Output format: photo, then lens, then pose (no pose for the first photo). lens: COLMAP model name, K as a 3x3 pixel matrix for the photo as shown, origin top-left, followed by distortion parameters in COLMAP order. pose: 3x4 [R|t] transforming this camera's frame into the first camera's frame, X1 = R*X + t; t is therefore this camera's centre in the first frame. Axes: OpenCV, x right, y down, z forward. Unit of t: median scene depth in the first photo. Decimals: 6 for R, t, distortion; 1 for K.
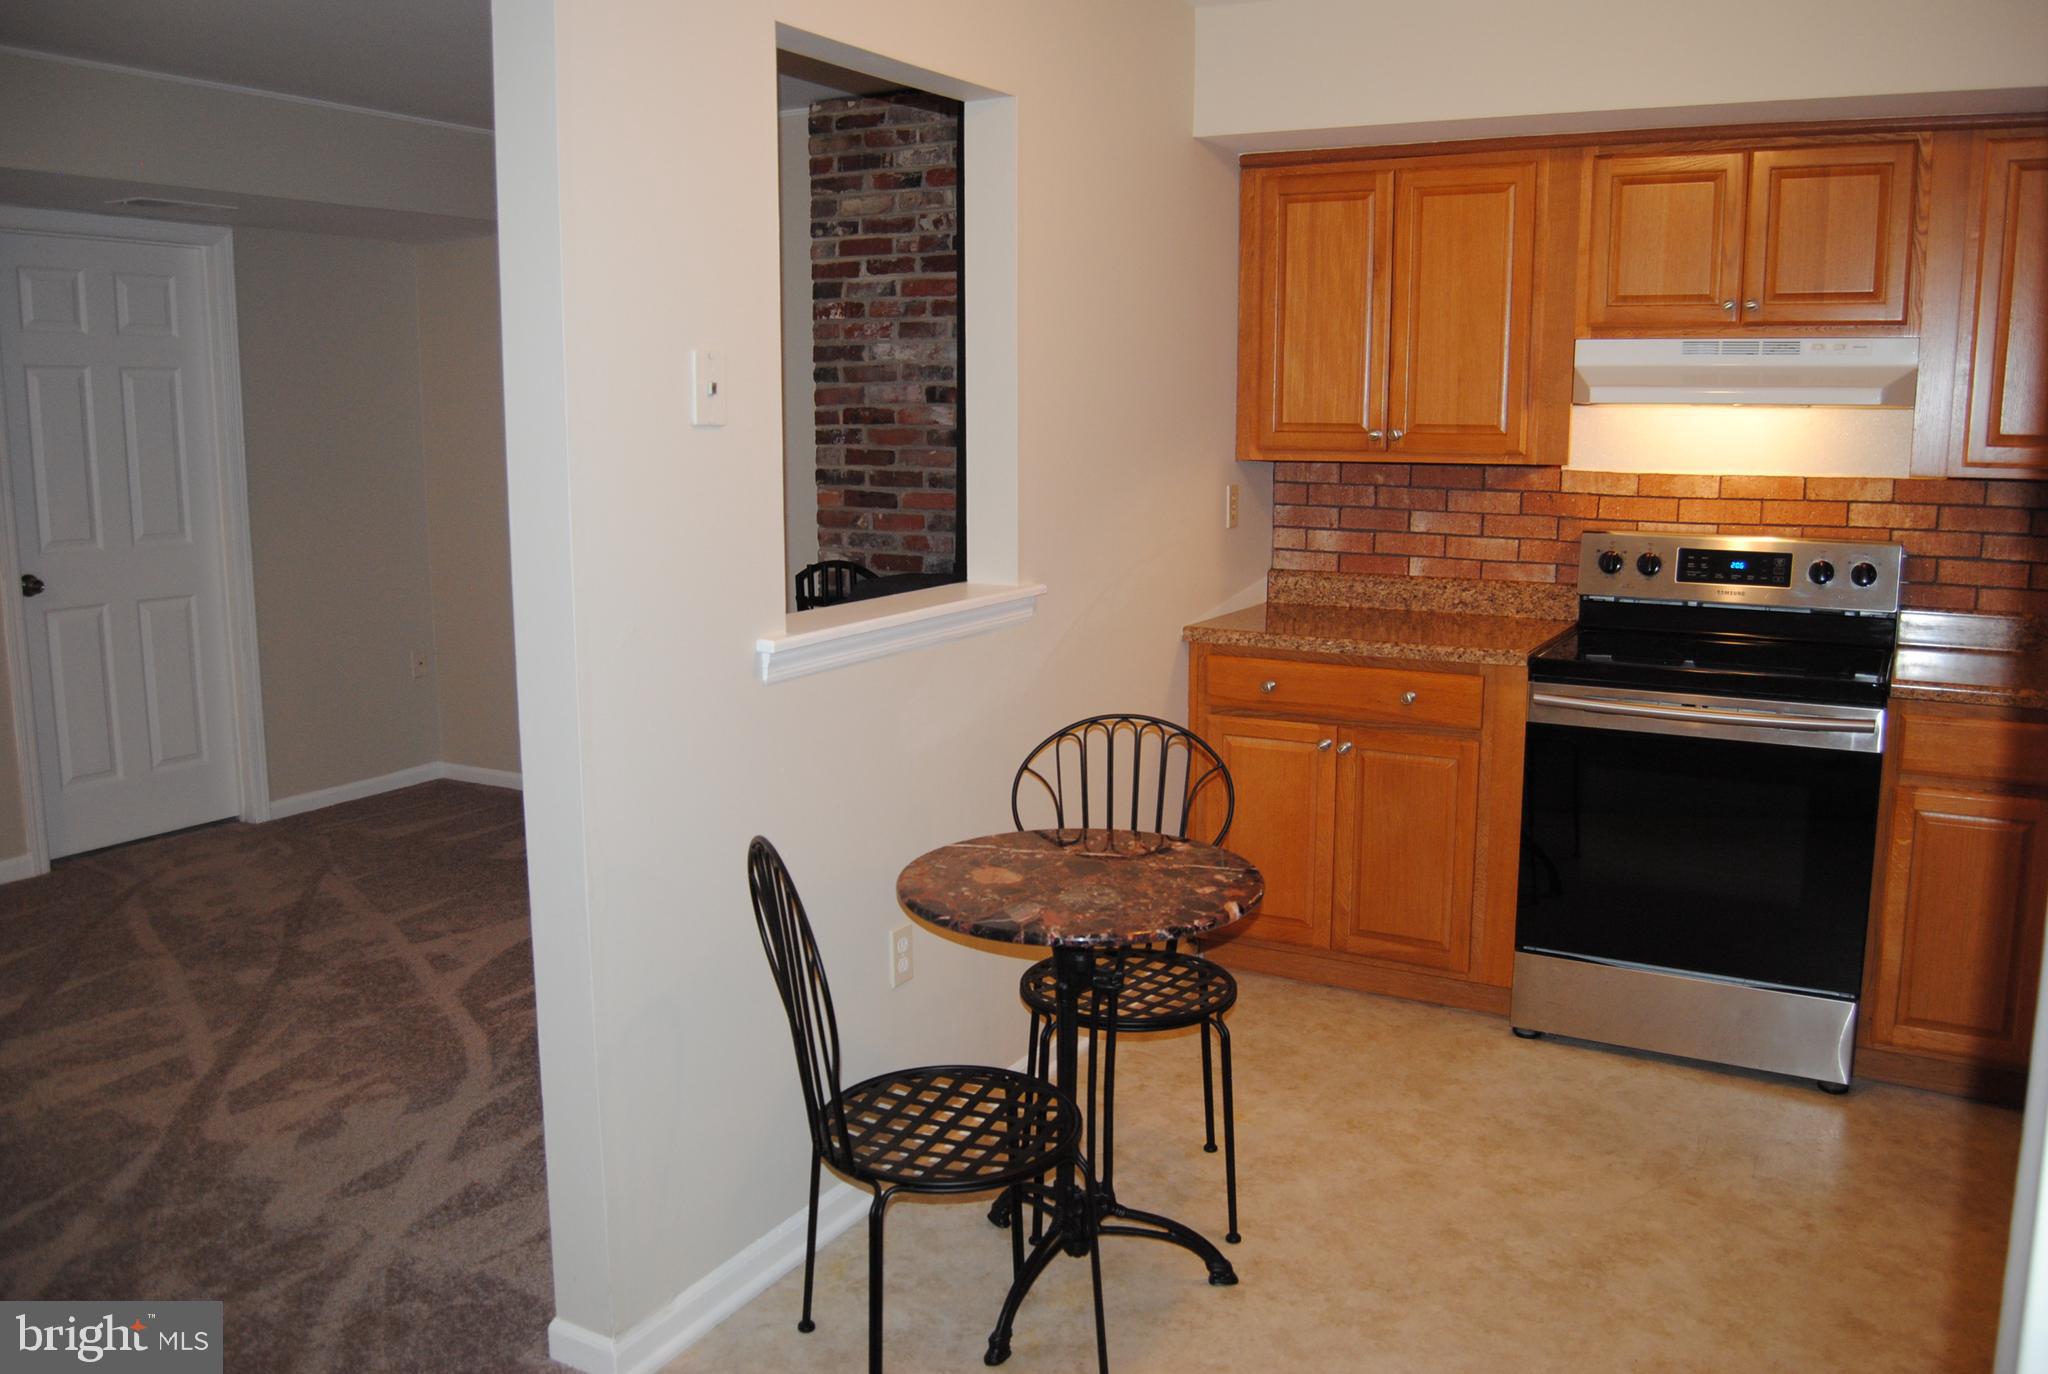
lens RADIAL K [[1614.8, 0, 1028.2], [0, 1614.8, 678.0], [0, 0, 1]] dist [-0.093680, 0.035753]
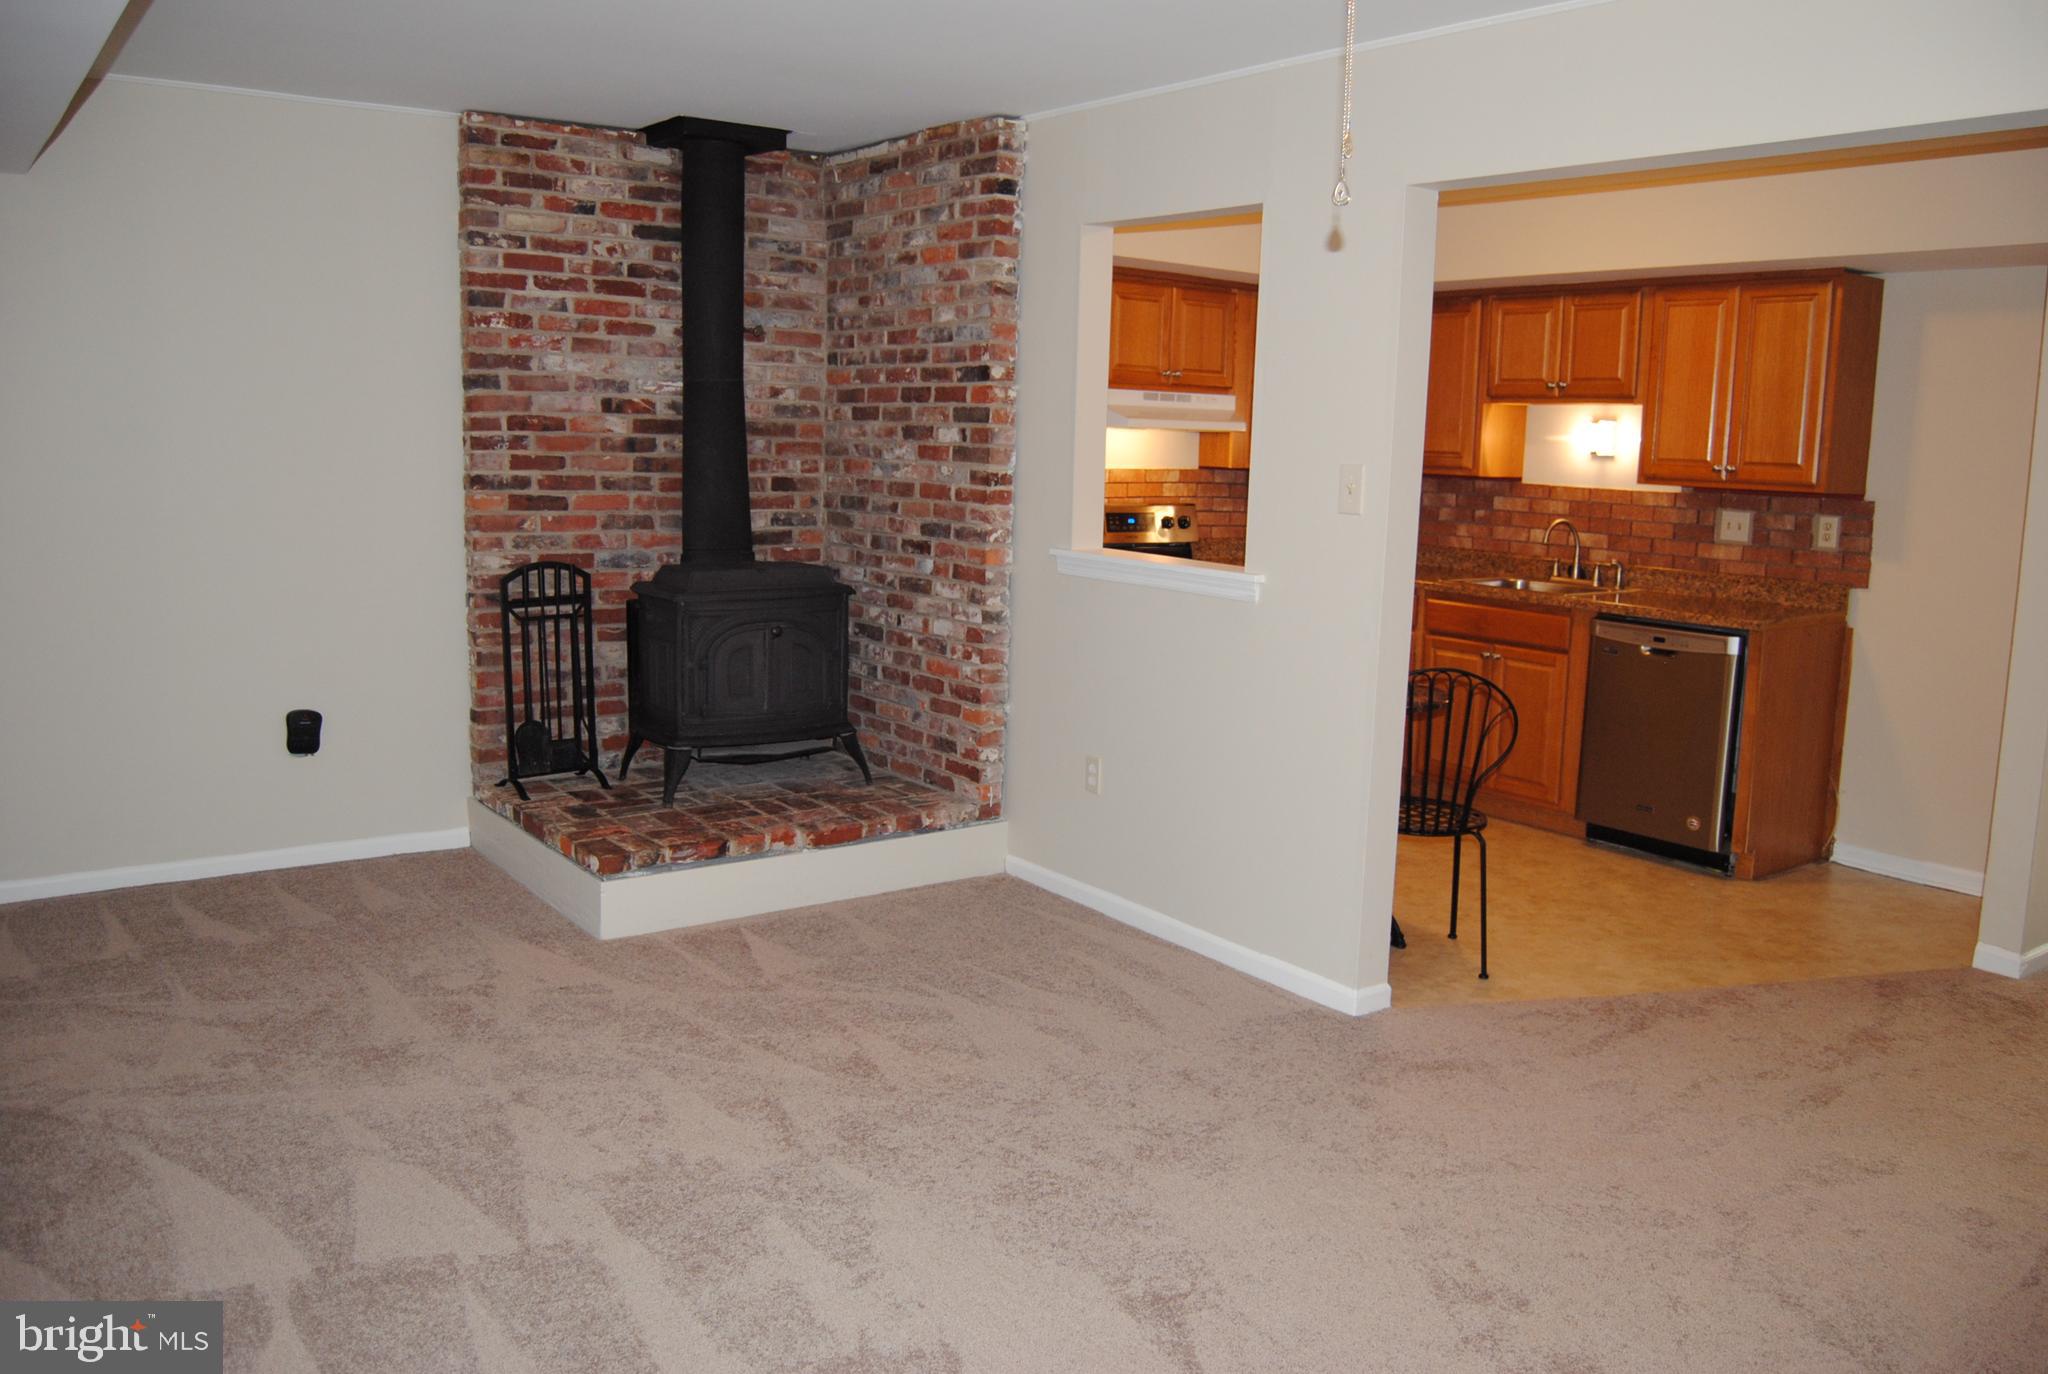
lens RADIAL K [[1614.8, 0, 1028.2], [0, 1614.8, 678.0], [0, 0, 1]] dist [-0.093680, 0.035753]
pose [[0.421431, -0.124926, 0.898214, -1.016691], [0.119918, 0.989445, 0.081351, -0.049426], [-0.898897, 0.073428, 0.431964, 0.302496]]
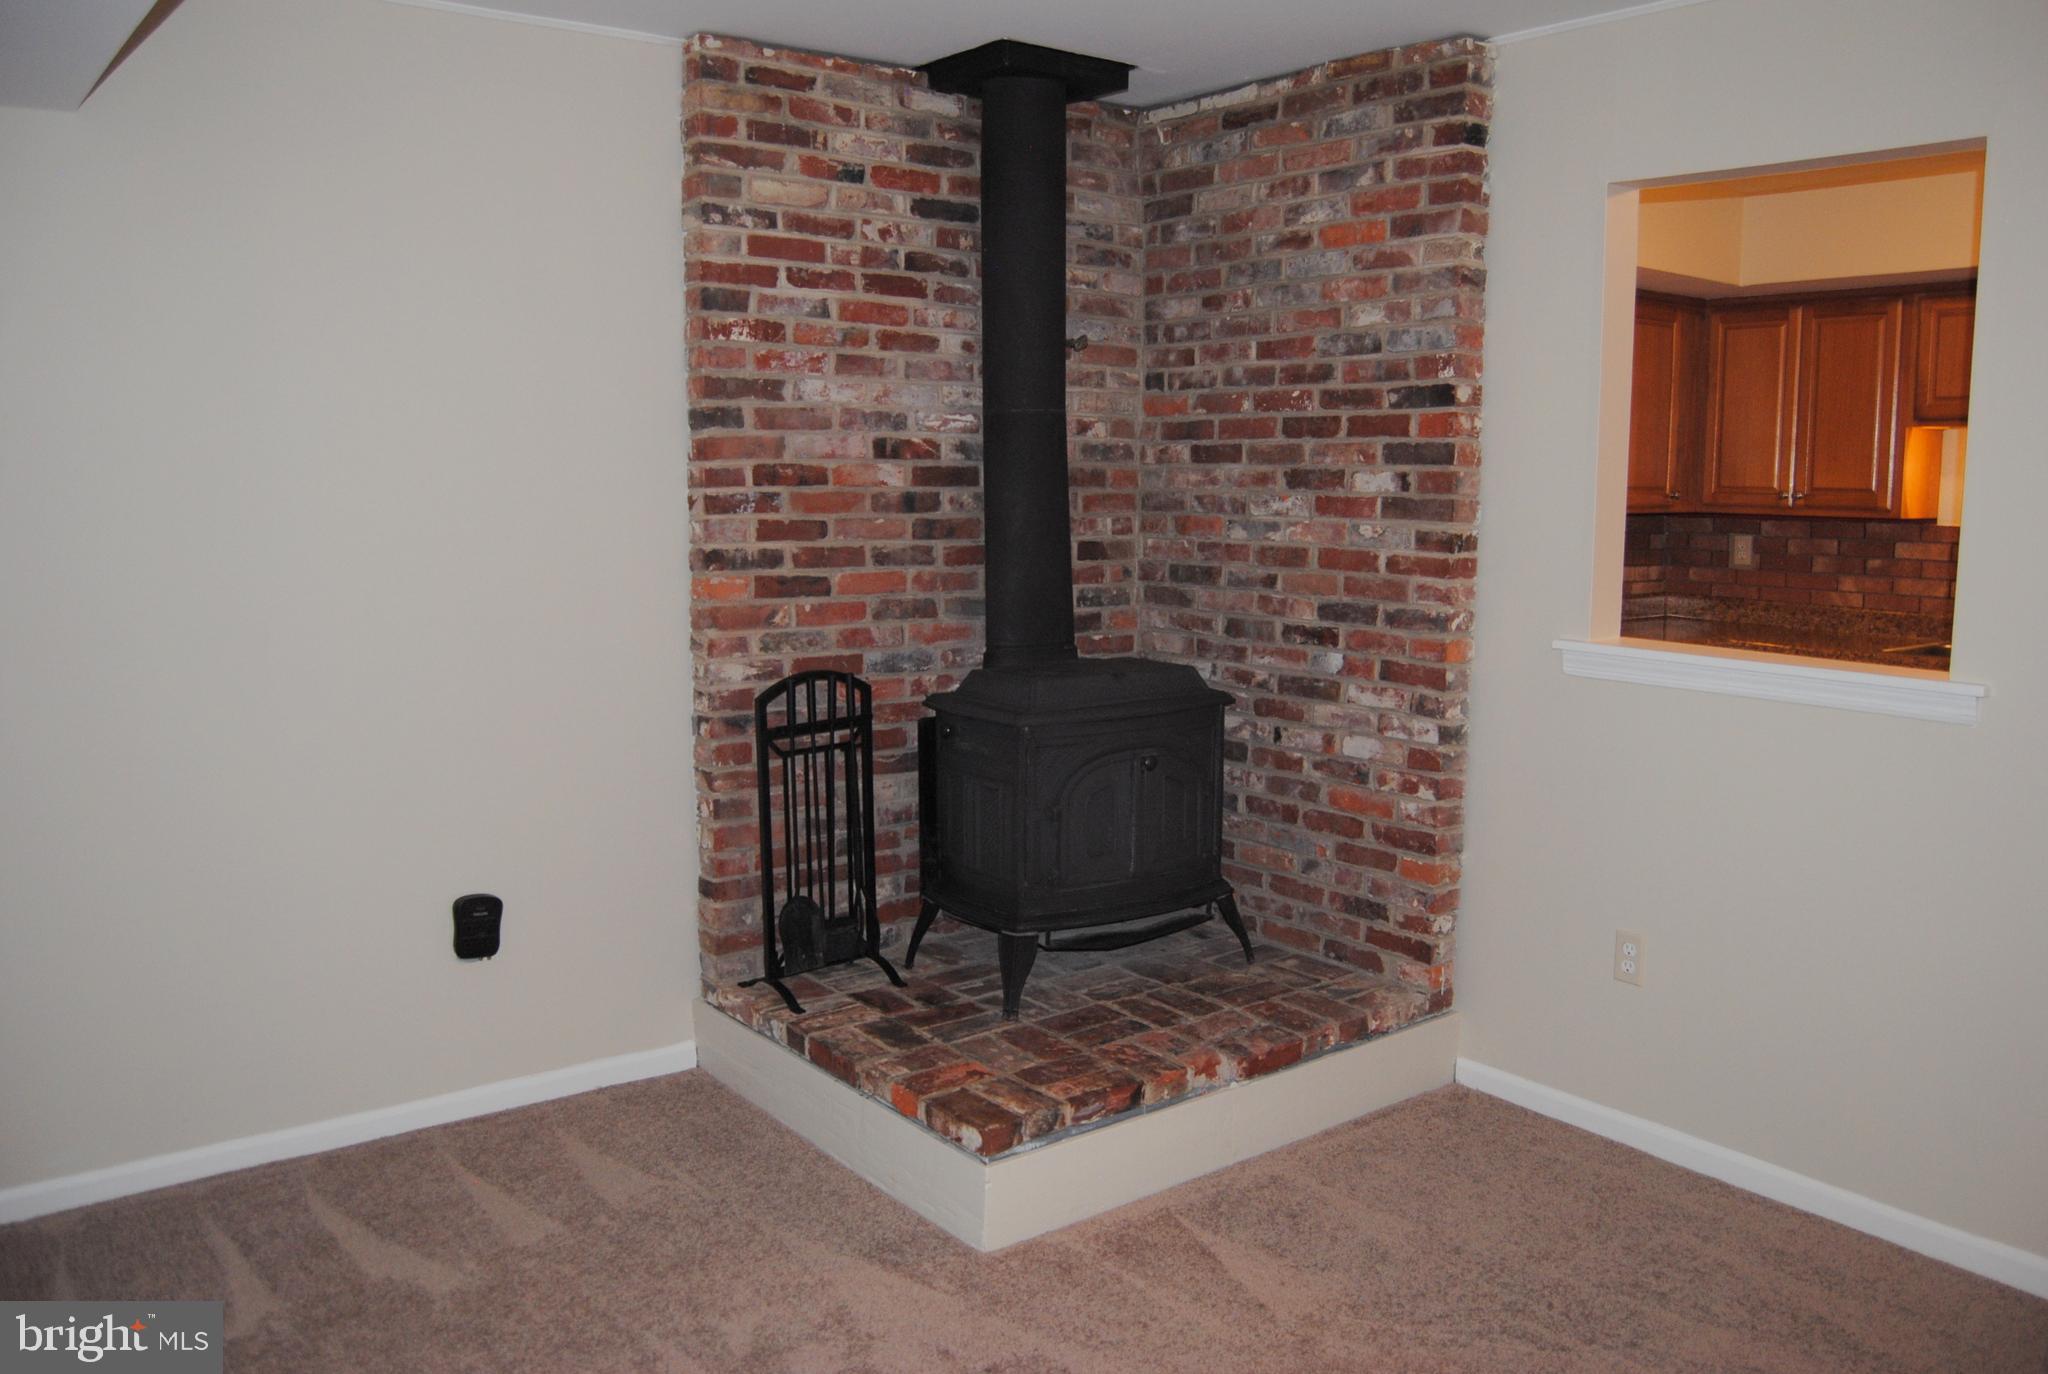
lens RADIAL K [[1614.8, 0, 1028.2], [0, 1614.8, 678.0], [0, 0, 1]] dist [-0.093680, 0.035753]
pose [[0.397119, -0.114778, 0.910562, -0.822592], [0.143018, 0.987768, 0.062136, -0.111045], [-0.906555, 0.105551, 0.408677, 0.668904]]
